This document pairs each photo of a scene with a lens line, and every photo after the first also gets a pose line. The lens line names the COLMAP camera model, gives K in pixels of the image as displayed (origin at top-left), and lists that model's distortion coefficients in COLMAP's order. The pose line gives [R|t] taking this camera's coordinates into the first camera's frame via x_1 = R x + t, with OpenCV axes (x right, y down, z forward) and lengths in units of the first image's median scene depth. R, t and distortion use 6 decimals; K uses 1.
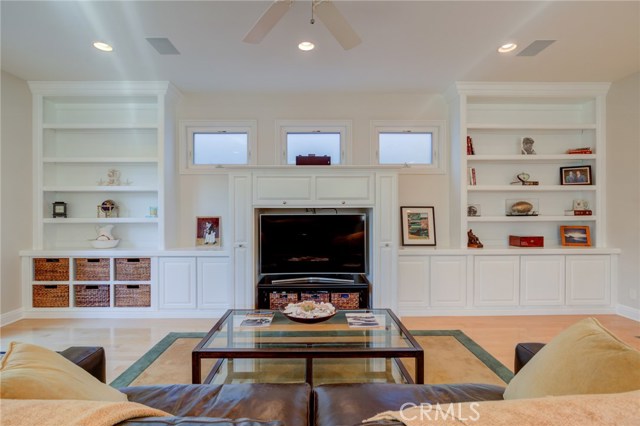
lens RADIAL K [[327.7, 0, 325.8], [0, 327.7, 207.6], [0, 0, 1]] dist [-0.002100, 0.000080]
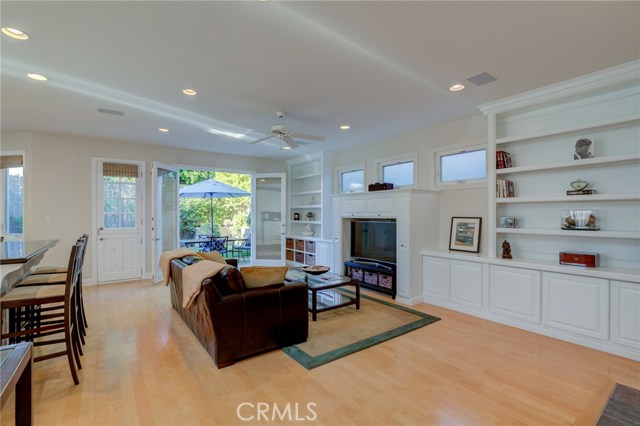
lens RADIAL K [[293.9, 0, 325.0], [0, 293.9, 211.3], [0, 0, 1]] dist [-0.003512, 0.000467]
pose [[0.595343, -0.004052, -0.803462, 0.834253], [-0.012604, 0.999817, -0.014382, -0.003741], [0.803373, 0.018689, 0.595183, -0.004072]]
